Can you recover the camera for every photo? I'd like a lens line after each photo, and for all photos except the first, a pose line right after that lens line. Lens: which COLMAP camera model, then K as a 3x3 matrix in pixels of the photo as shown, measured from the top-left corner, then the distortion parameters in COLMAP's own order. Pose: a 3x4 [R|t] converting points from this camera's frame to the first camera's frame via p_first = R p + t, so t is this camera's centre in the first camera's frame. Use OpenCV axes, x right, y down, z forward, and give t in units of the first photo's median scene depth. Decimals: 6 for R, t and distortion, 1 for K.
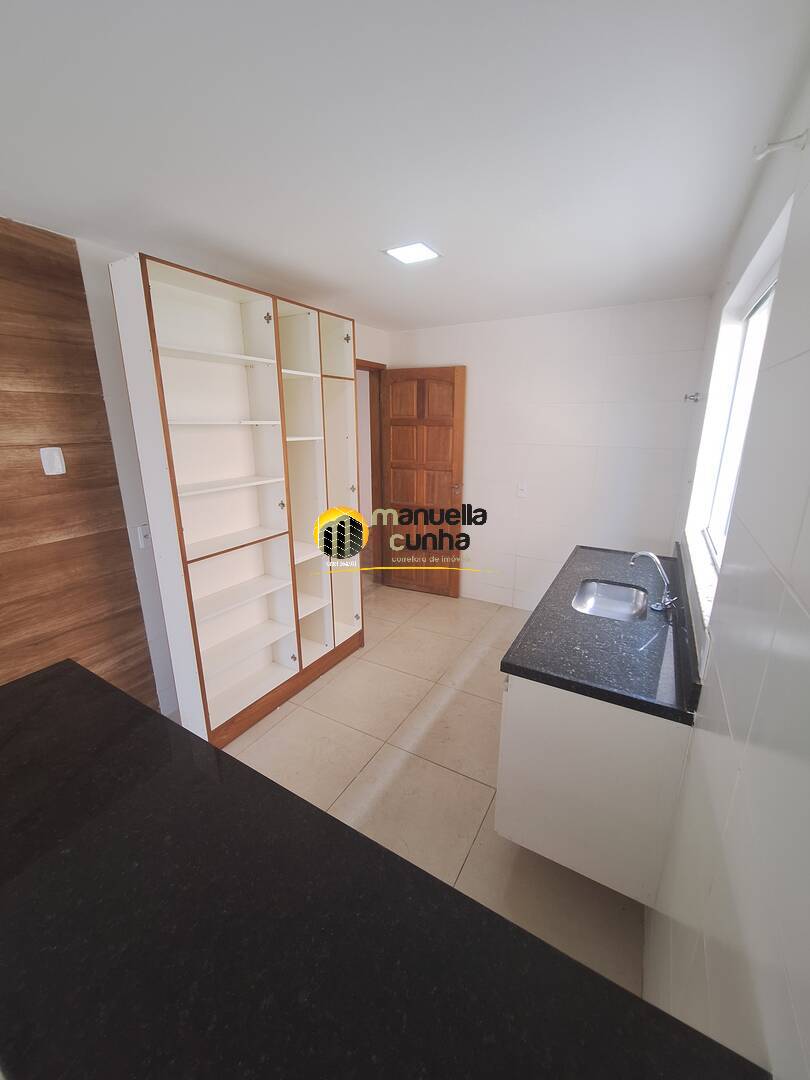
lens RADIAL K [[431.4, 0, 406.5], [0, 431.4, 538.0], [0, 0, 1]] dist [-0.011328, 0.004798]
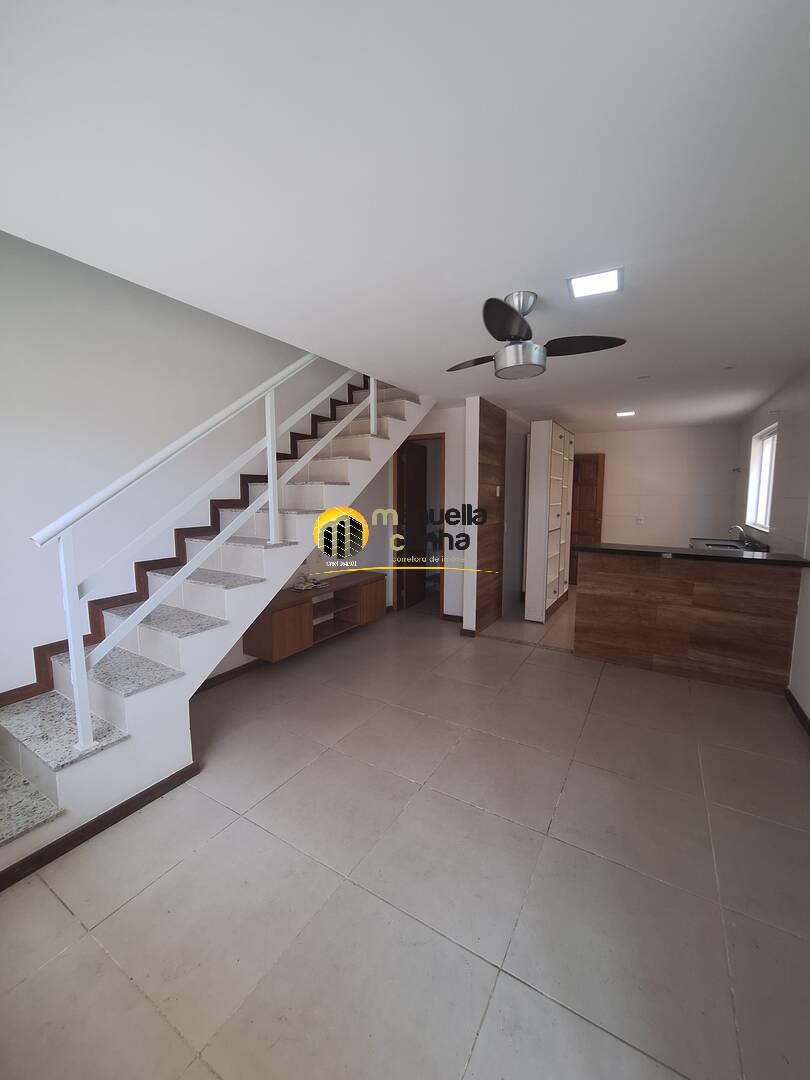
lens RADIAL K [[430.6, 0, 407.5], [0, 430.6, 536.7], [0, 0, 1]] dist [-0.000385, 0.000544]
pose [[0.999863, 0.008216, -0.014336, -0.883237], [-0.010556, 0.985096, -0.171683, 0.358673], [0.012711, 0.171811, 0.985048, -1.002804]]
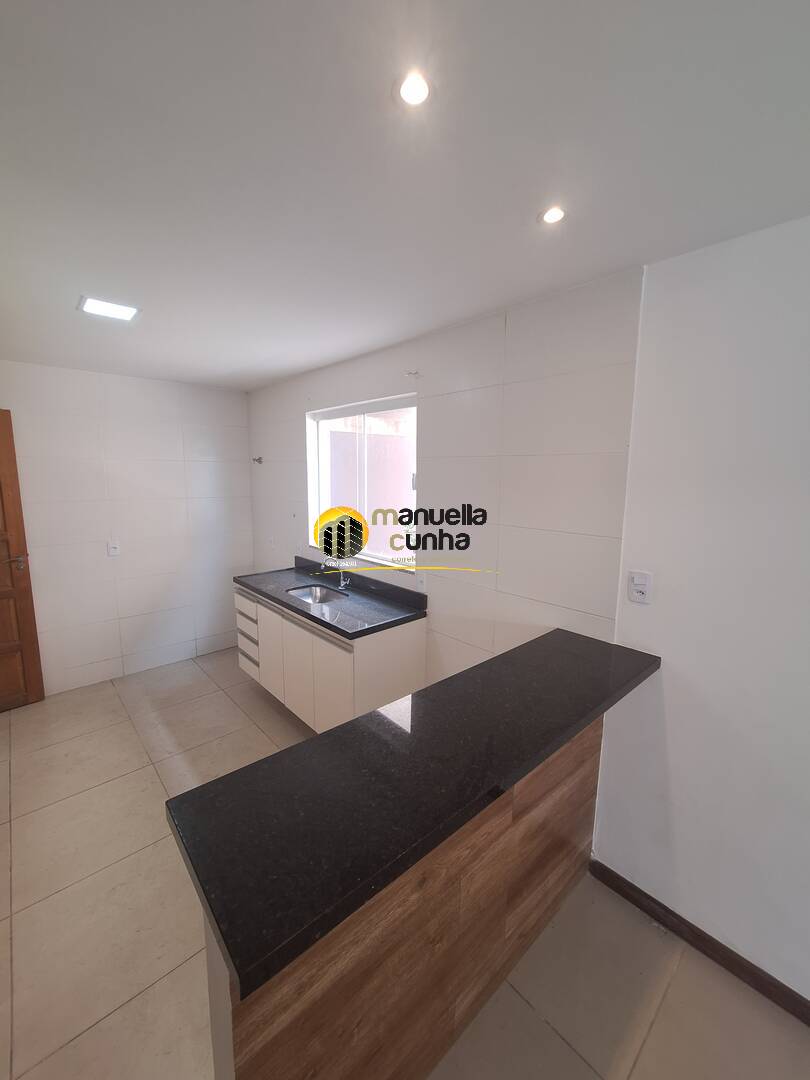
lens RADIAL K [[430.6, 0, 407.5], [0, 430.6, 536.7], [0, 0, 1]] dist [-0.000385, 0.000544]
pose [[0.309220, -0.134890, 0.941376, -0.546213], [0.247968, 0.967083, 0.057122, -0.039122], [-0.918093, 0.215768, 0.332489, 0.117617]]
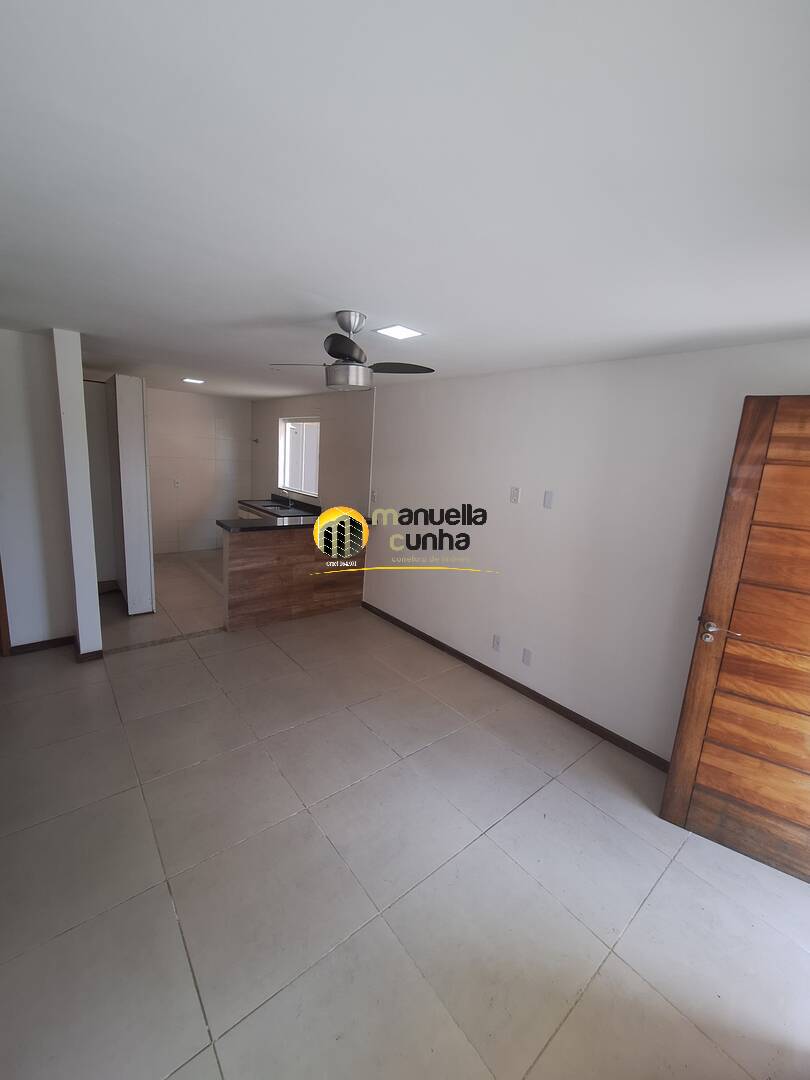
lens RADIAL K [[430.2, 0, 406.4], [0, 430.2, 536.6], [0, 0, 1]] dist [0.000120, 0.000638]
pose [[0.350734, -0.150526, 0.924298, -1.426580], [0.188078, 0.978209, 0.087937, 0.167876], [-0.917394, 0.142998, 0.371402, -0.669017]]
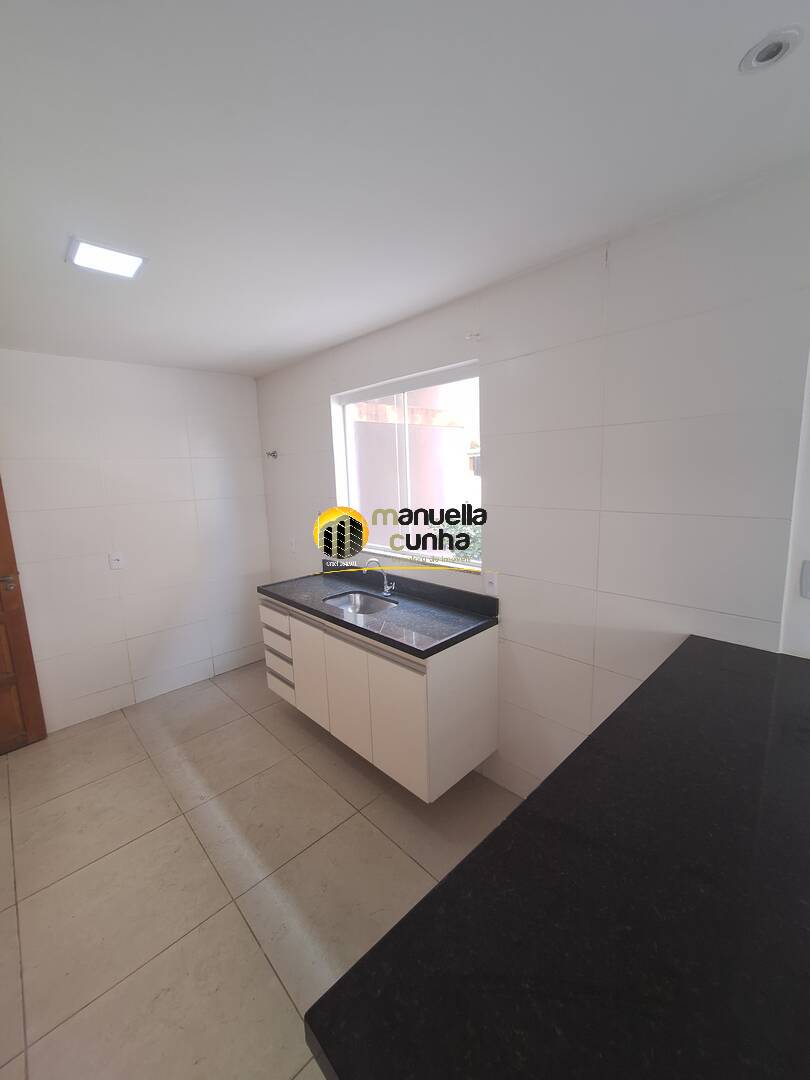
lens RADIAL K [[430.0, 0, 408.9], [0, 430.0, 536.9], [0, 0, 1]] dist [-0.000439, -0.000239]
pose [[0.283059, -0.159040, 0.945824, -0.455092], [0.292631, 0.953454, 0.072746, -0.065433], [-0.913370, 0.256186, 0.316424, 0.277697]]
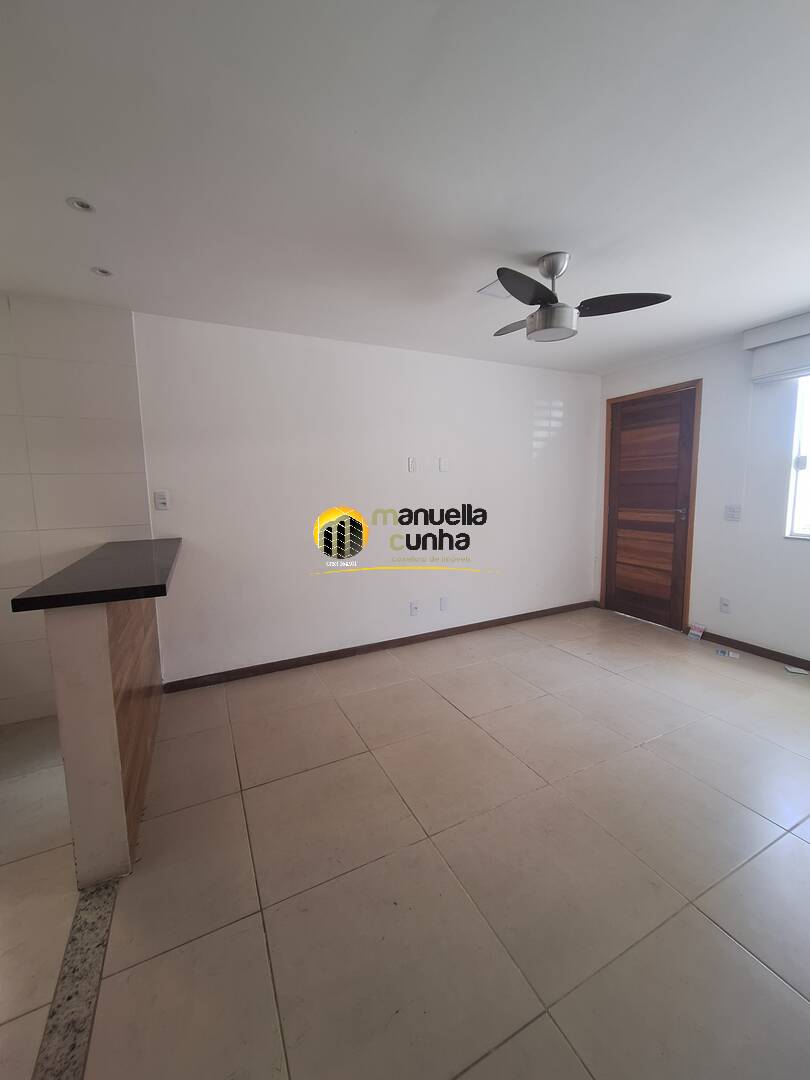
lens RADIAL K [[430.0, 0, 410.0], [0, 430.0, 535.5], [0, 0, 1]] dist [0.006773, 0.000289]
pose [[-0.833529, -0.054060, 0.549825, -0.925486], [0.162118, 0.927457, 0.336959, -0.025130], [-0.528155, 0.370001, -0.764298, 0.528213]]
